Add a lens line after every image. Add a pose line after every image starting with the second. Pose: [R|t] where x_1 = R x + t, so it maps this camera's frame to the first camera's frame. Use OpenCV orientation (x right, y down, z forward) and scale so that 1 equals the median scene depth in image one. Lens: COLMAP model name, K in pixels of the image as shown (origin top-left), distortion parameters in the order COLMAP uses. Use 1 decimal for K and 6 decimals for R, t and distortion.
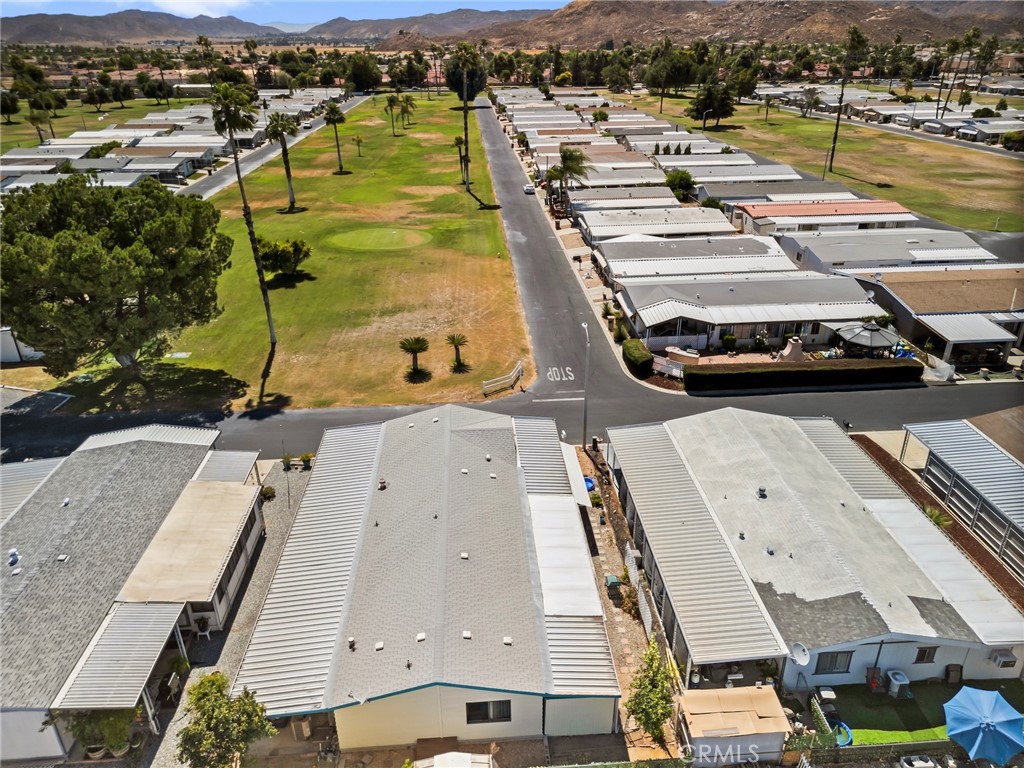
lens RADIAL K [[719.3, 0, 512.0], [0, 719.3, 384.0], [0, 0, 1]] dist [0.061078, -0.045843]
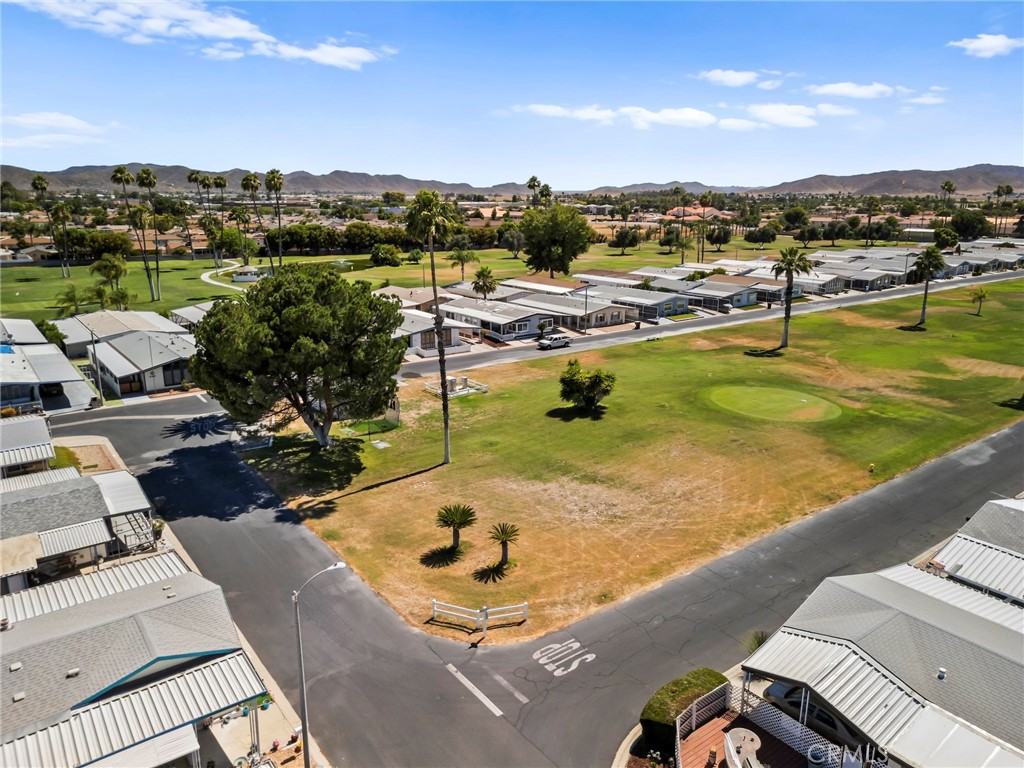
lens RADIAL K [[719.3, 0, 512.0], [0, 719.3, 384.0], [0, 0, 1]] dist [0.061078, -0.045843]
pose [[0.549616, 0.225084, -0.804524, 0.465370], [-0.366890, 0.930215, 0.009606, -0.208963], [0.750542, 0.289892, 0.593842, 0.552381]]
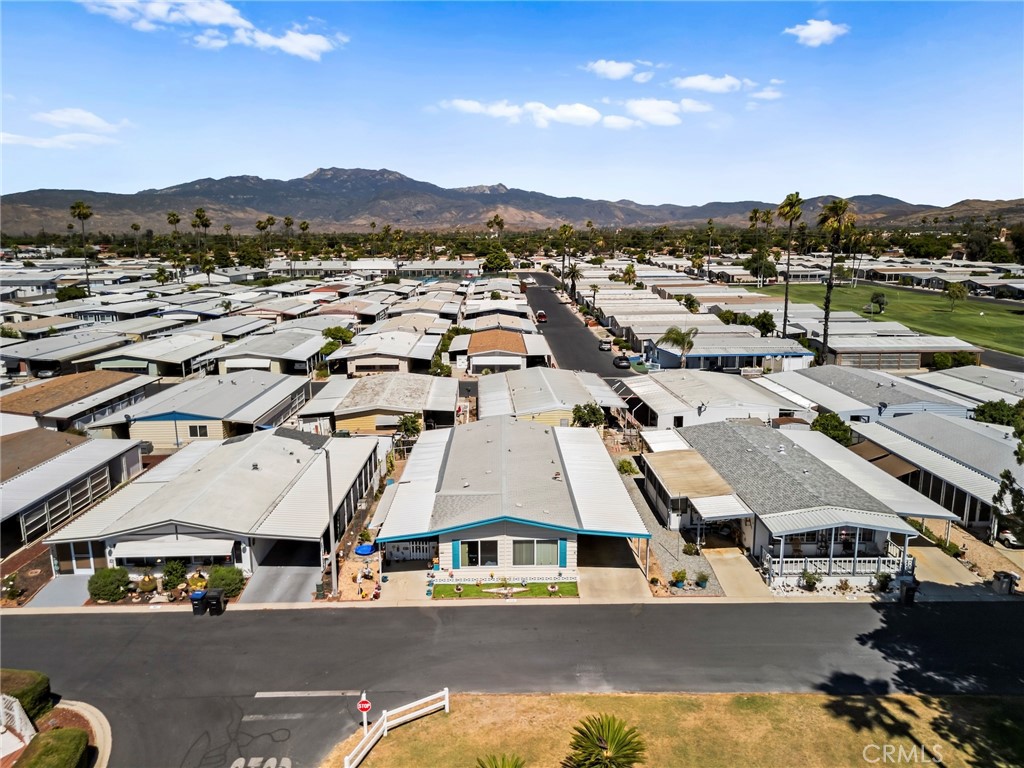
lens RADIAL K [[719.3, 0, 512.0], [0, 719.3, 384.0], [0, 0, 1]] dist [0.061078, -0.045843]
pose [[-0.998936, 0.007263, 0.045545, -0.102681], [0.033302, 0.796793, 0.603333, -0.446436], [-0.031908, 0.604208, -0.796187, 1.185668]]
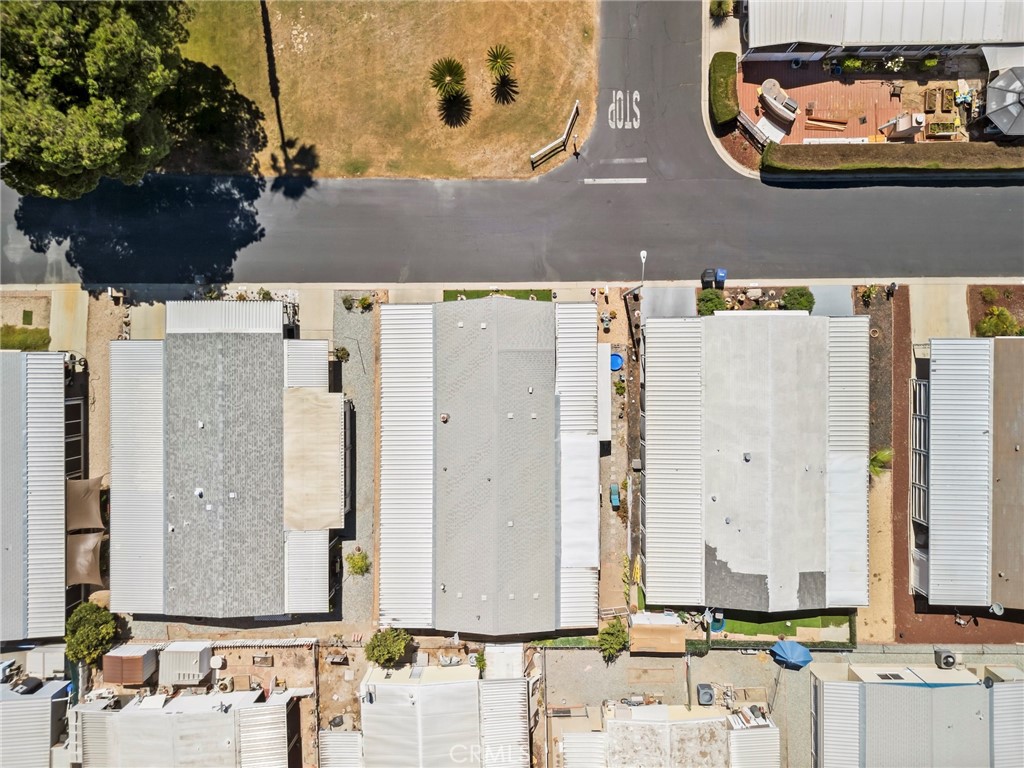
lens RADIAL K [[719.3, 0, 512.0], [0, 719.3, 384.0], [0, 0, 1]] dist [0.061078, -0.045843]
pose [[0.998054, 0.060751, -0.014035, -0.031717], [-0.013056, 0.423736, 0.905692, -0.638201], [0.060969, -0.903746, 0.423704, 0.345079]]
